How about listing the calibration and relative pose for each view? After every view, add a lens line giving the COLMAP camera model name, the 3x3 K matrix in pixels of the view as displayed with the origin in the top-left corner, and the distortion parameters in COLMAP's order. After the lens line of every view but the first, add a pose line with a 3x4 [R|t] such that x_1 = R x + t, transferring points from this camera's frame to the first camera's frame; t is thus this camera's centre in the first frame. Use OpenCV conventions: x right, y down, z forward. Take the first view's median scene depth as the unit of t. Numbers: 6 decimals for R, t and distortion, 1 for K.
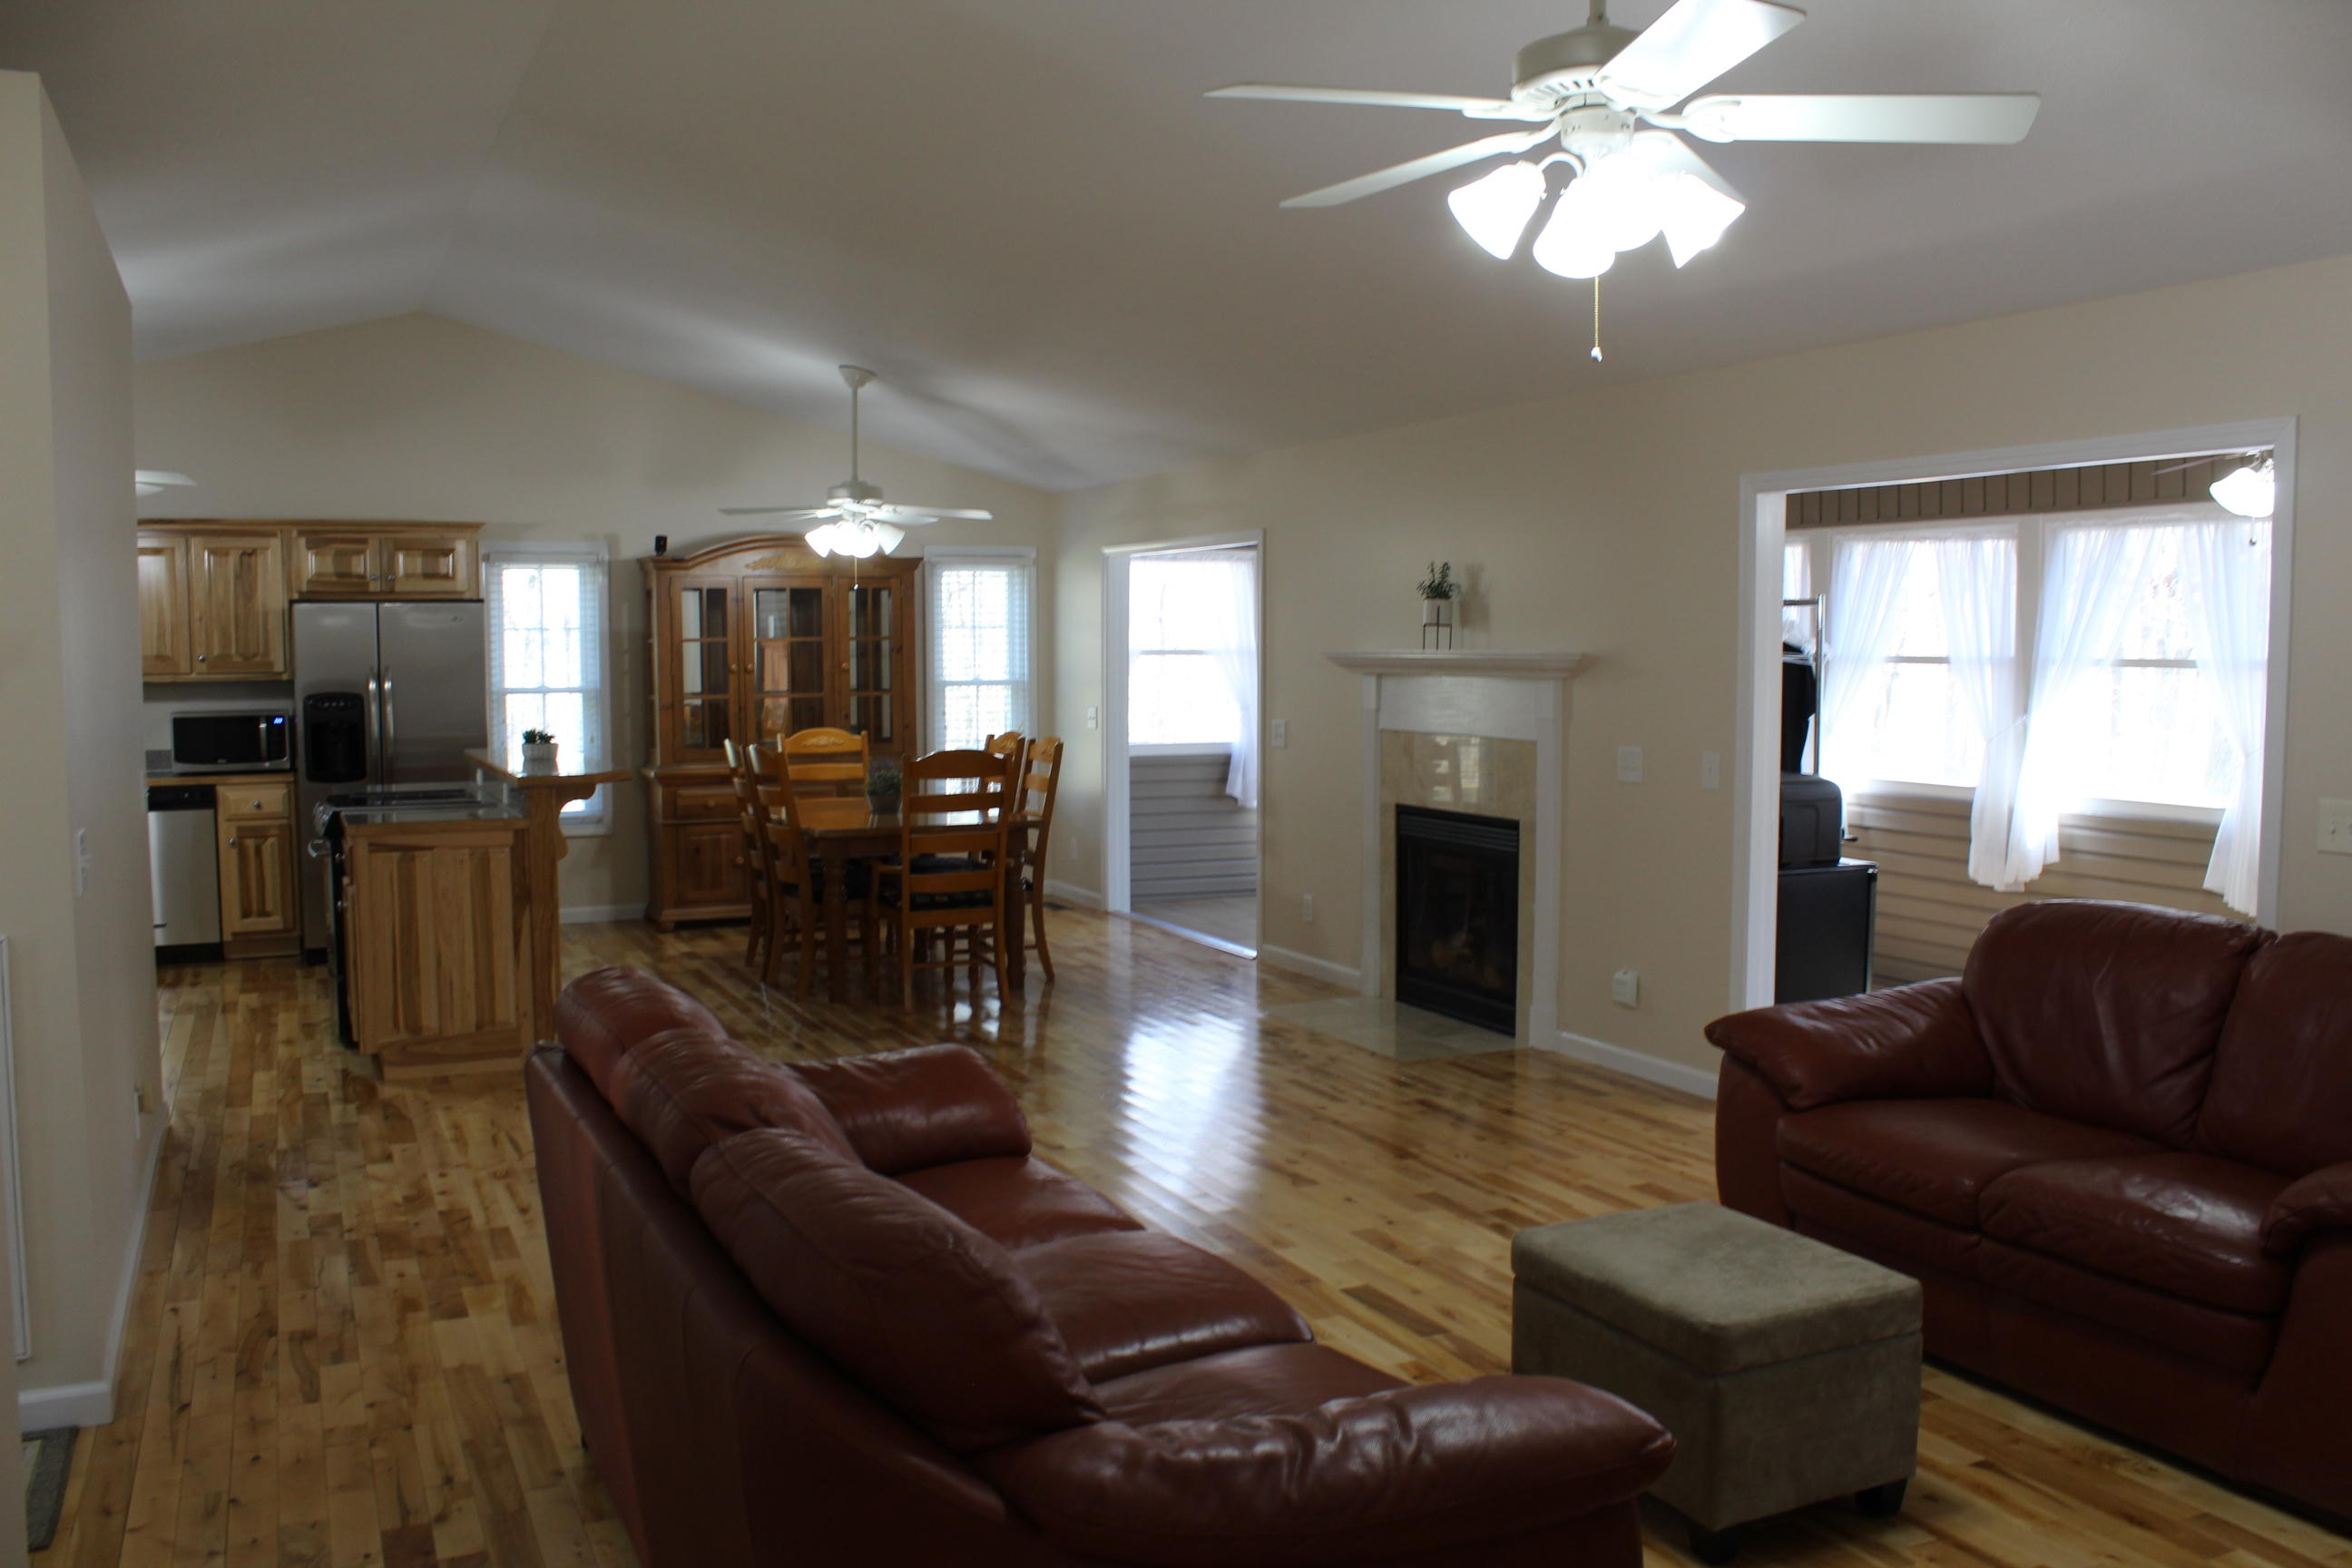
lens RADIAL K [[1955.0, 0, 1164.8], [0, 1955.0, 774.6], [0, 0, 1]] dist [-0.160266, 0.129680]
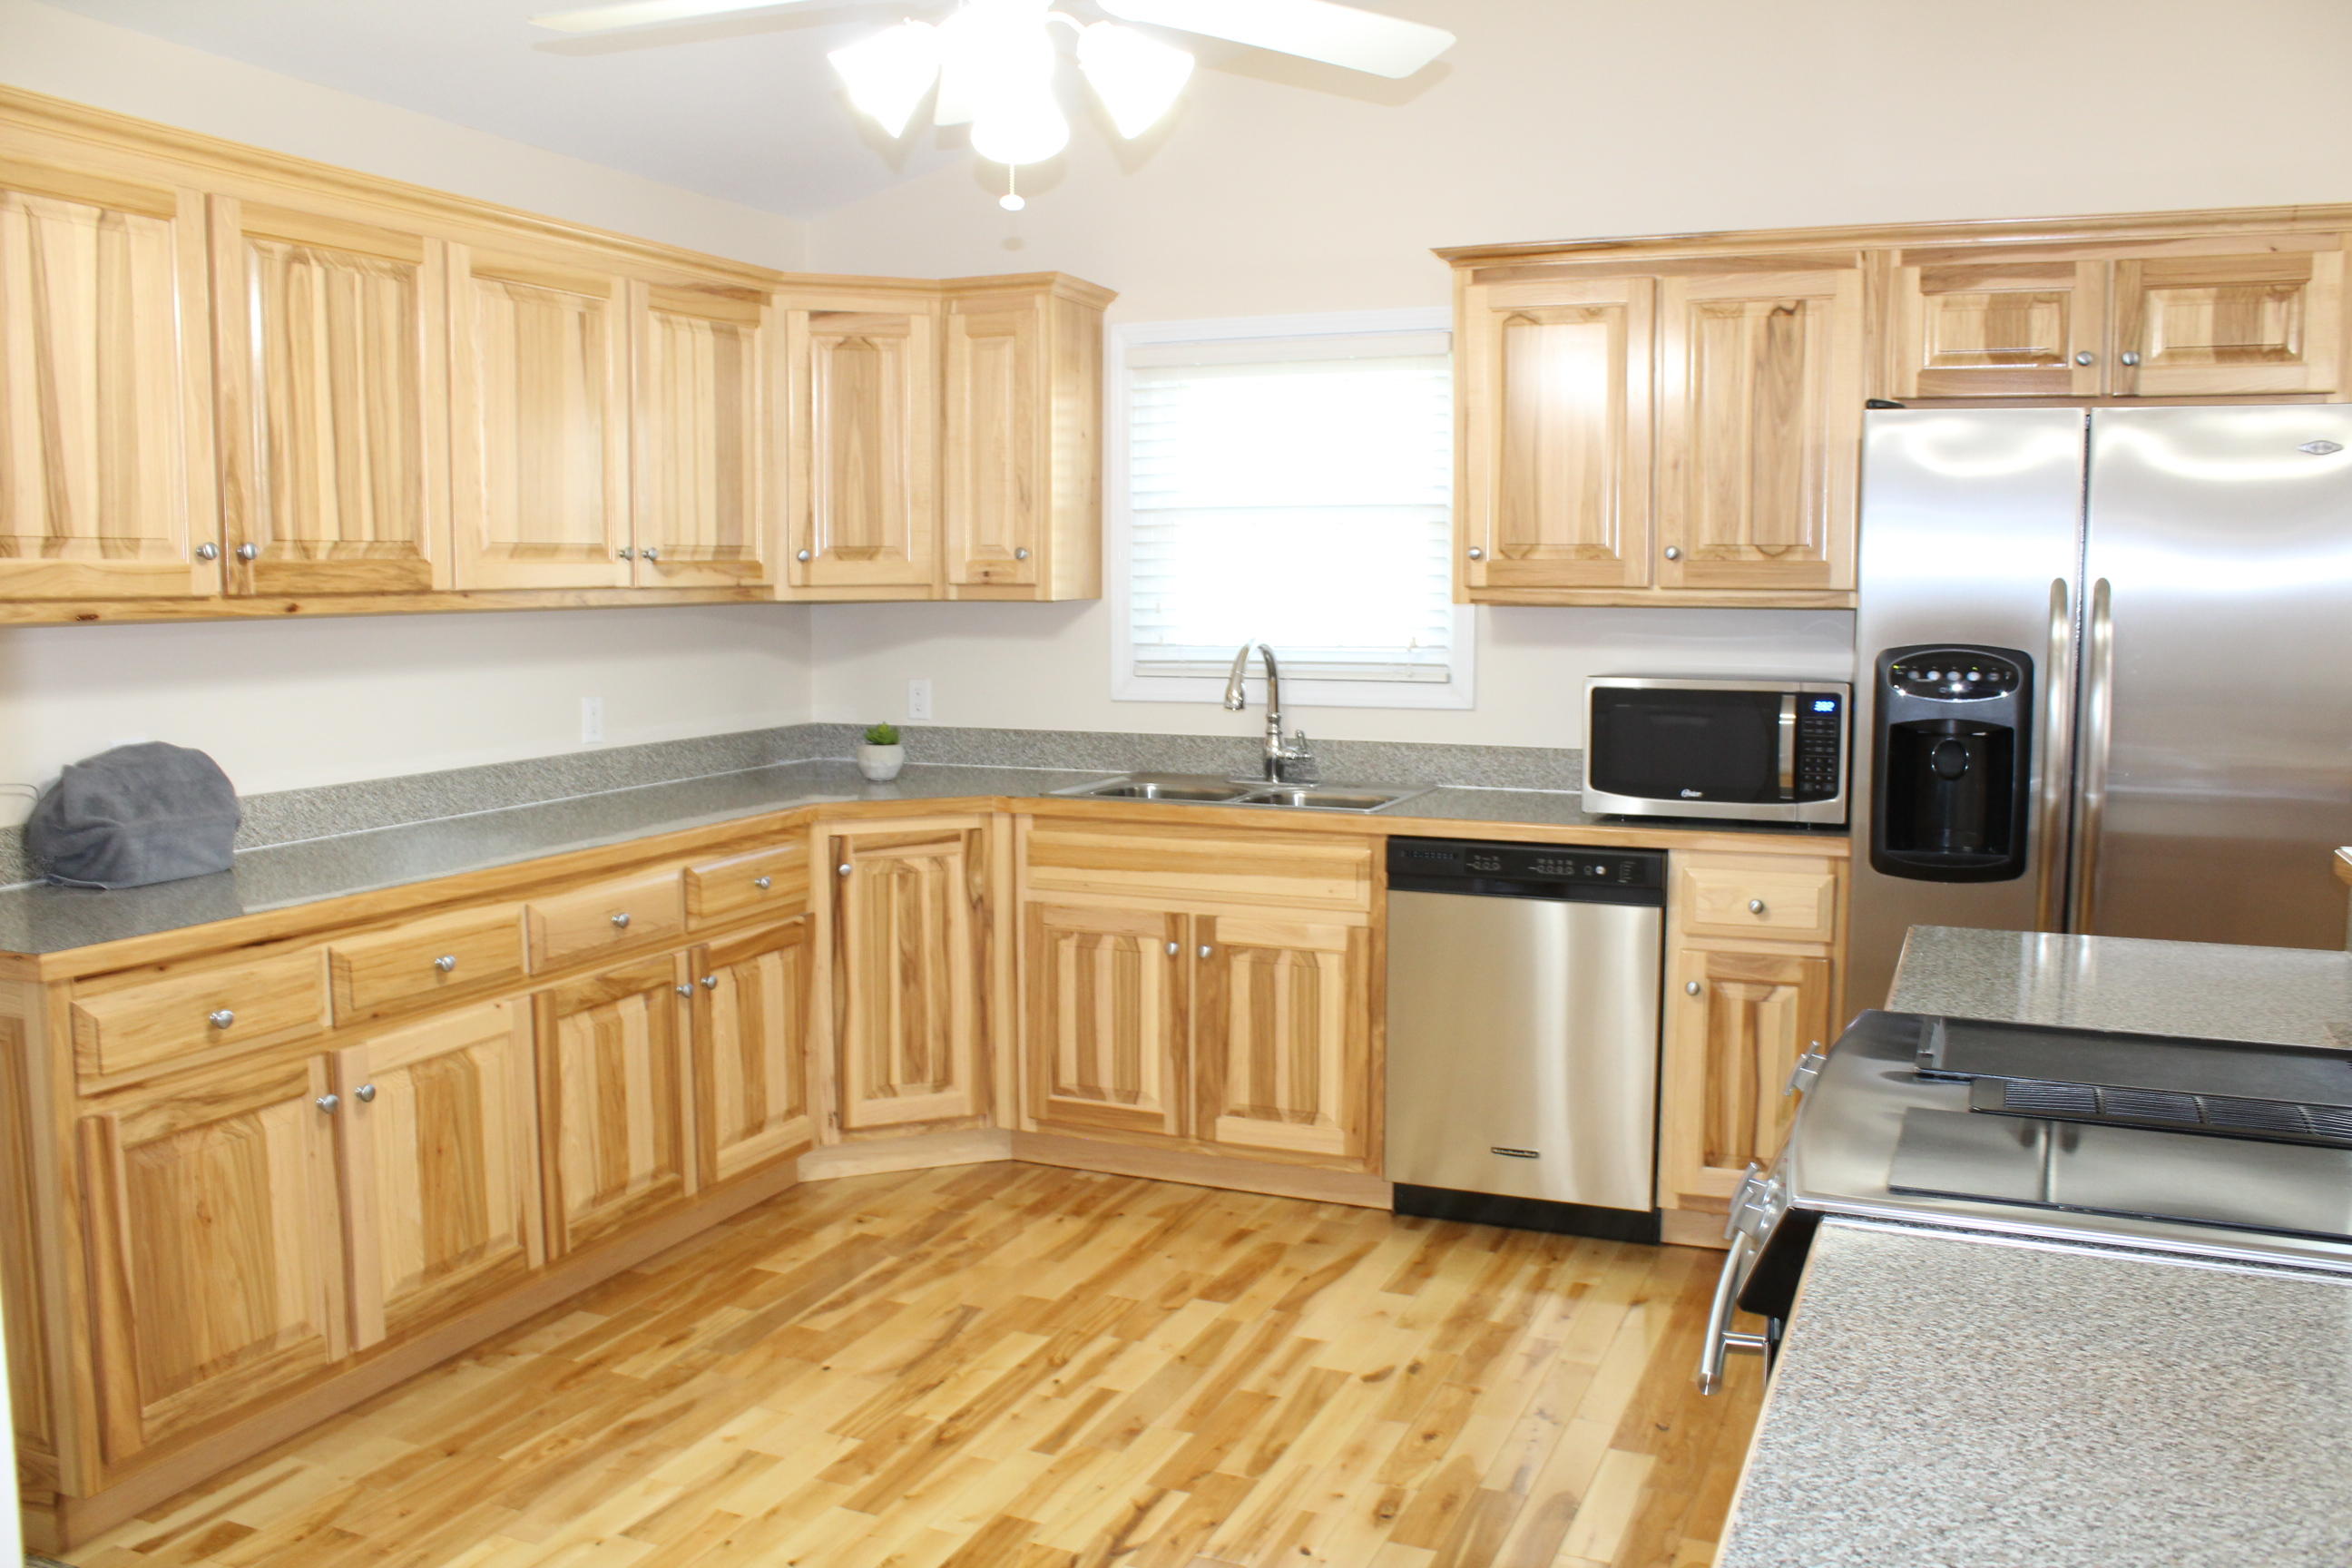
lens RADIAL K [[1955.0, 0, 1174.0], [0, 1955.0, 783.7], [0, 0, 1]] dist [-0.160266, 0.129680]
pose [[0.666786, 0.085439, -0.740335, -0.265028], [-0.057360, 0.996343, 0.063322, -0.031609], [0.743039, 0.000243, 0.669249, 0.650180]]
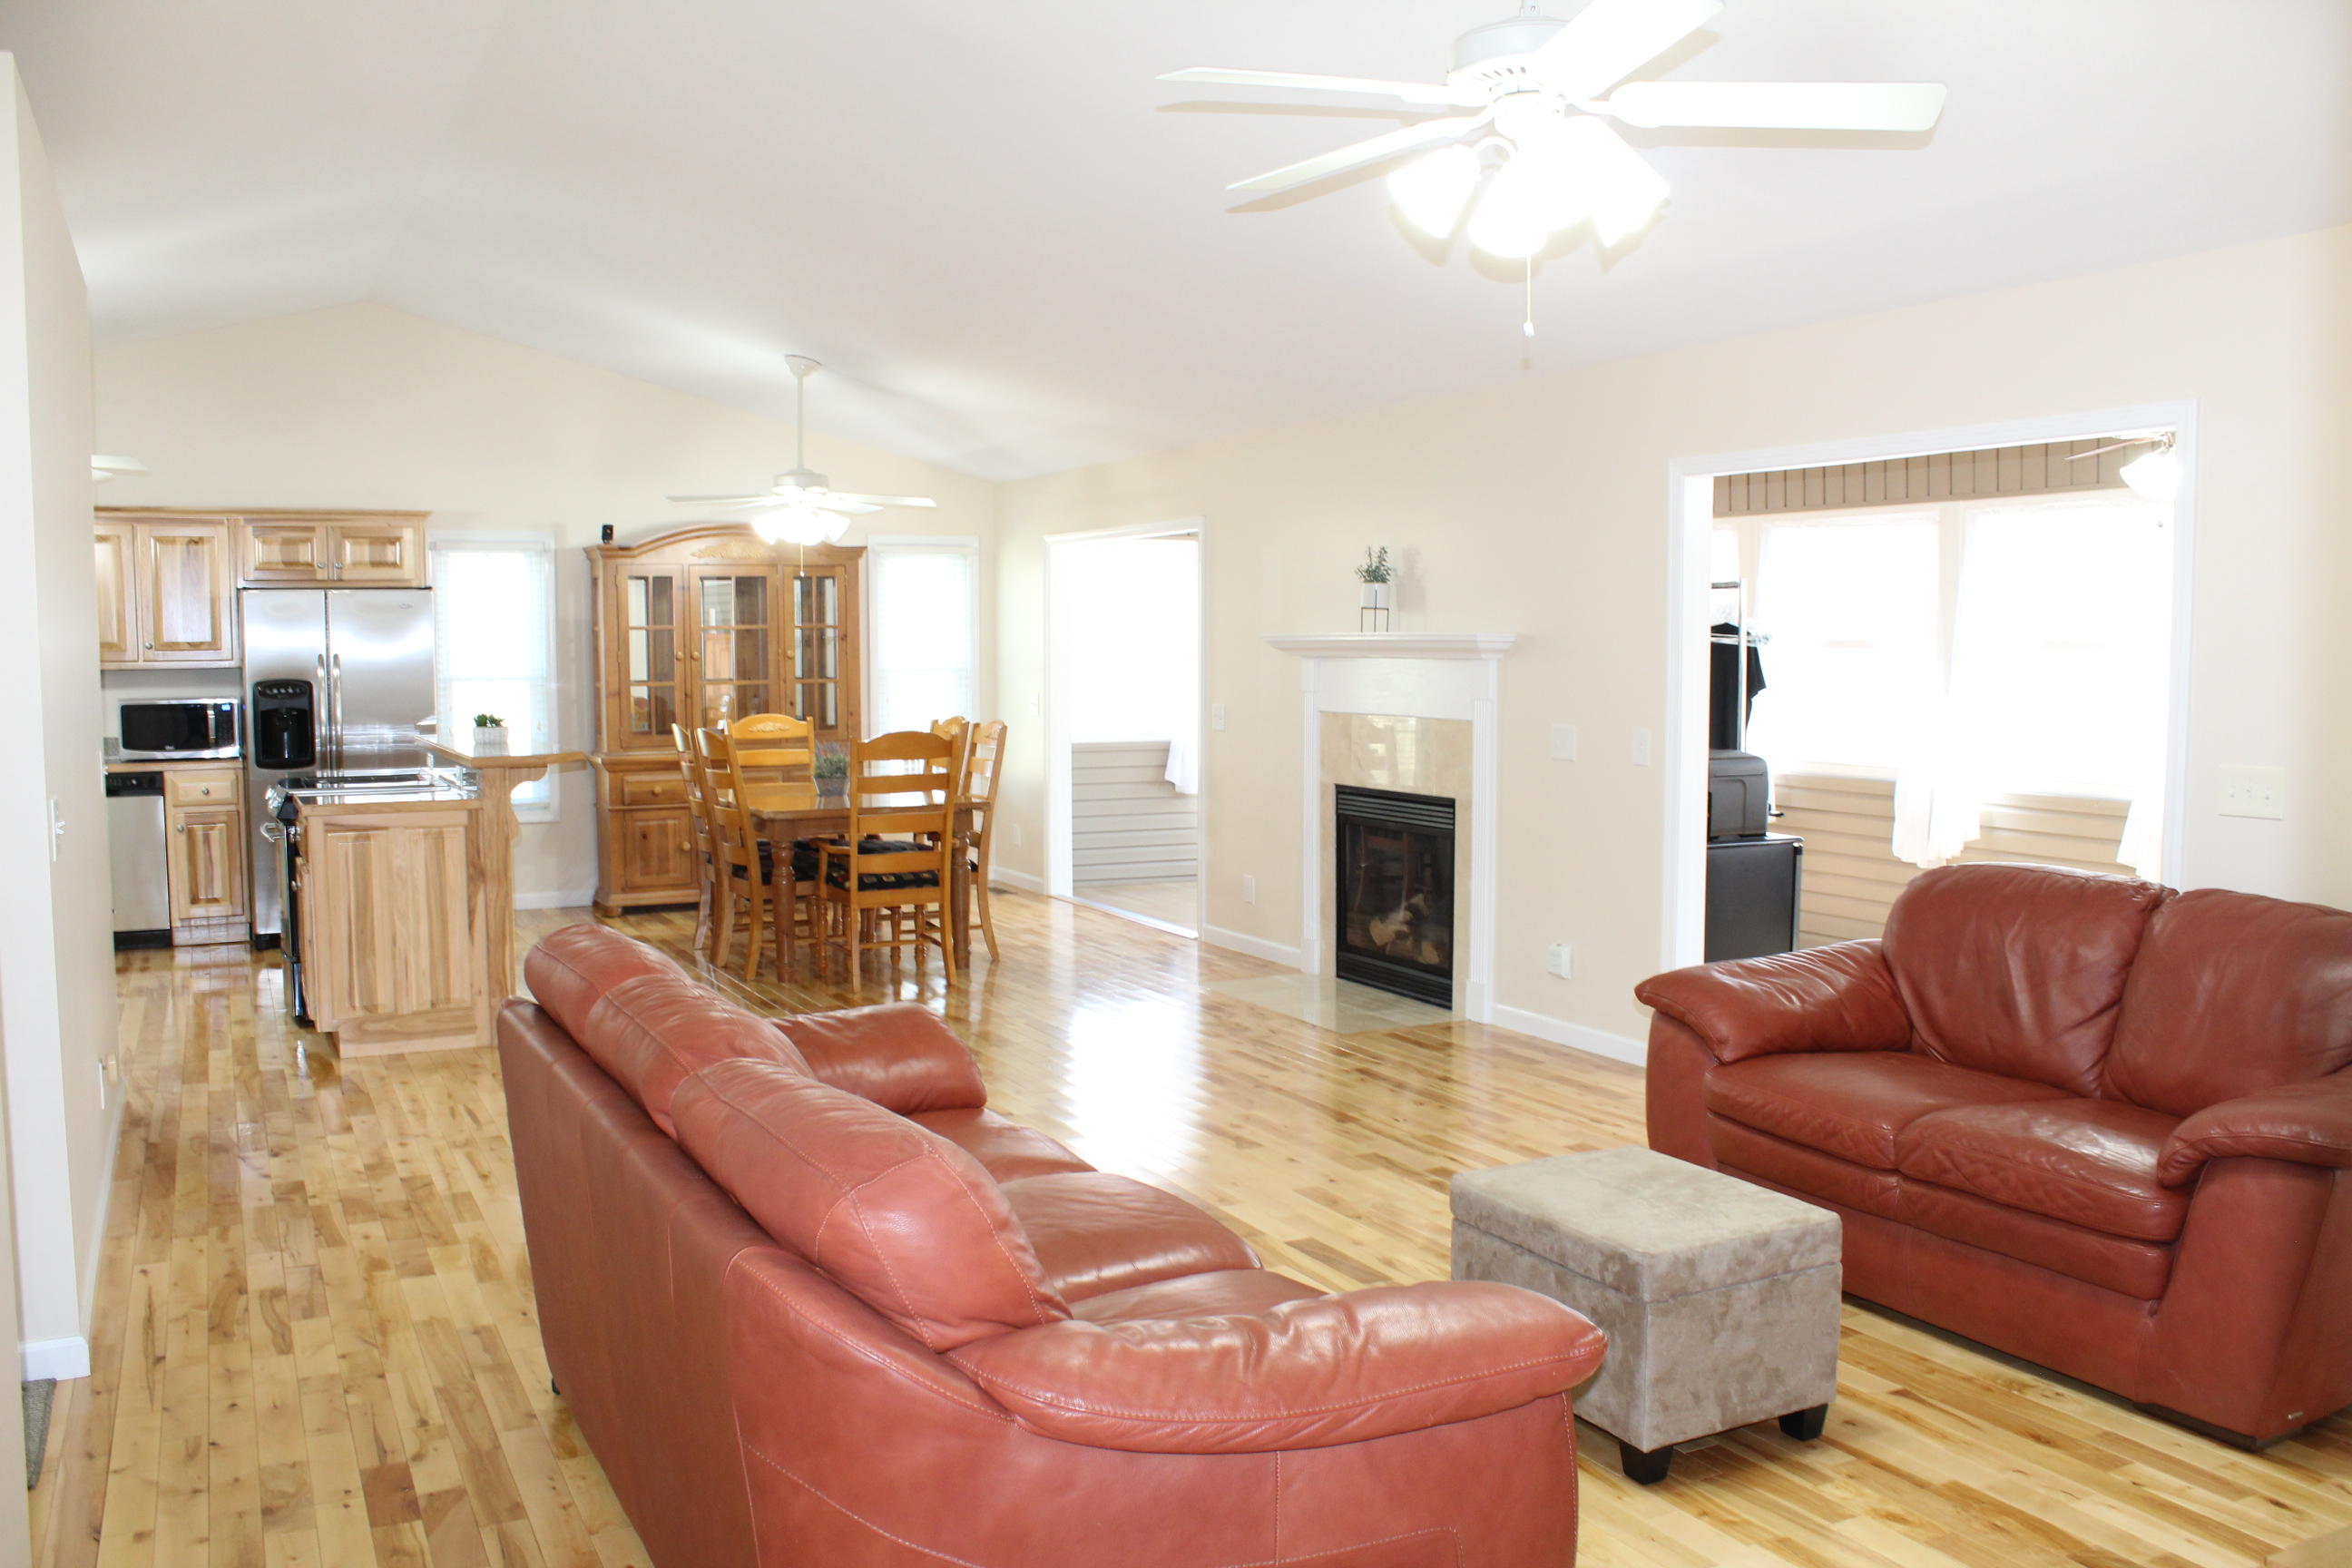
lens RADIAL K [[1955.0, 0, 1154.9], [0, 1955.0, 784.7], [0, 0, 1]] dist [-0.160266, 0.129680]
pose [[0.999612, -0.002736, 0.027705, -0.003508], [0.002605, 0.999985, 0.004775, 0.009363], [-0.027718, -0.004701, 0.999605, -0.017202]]
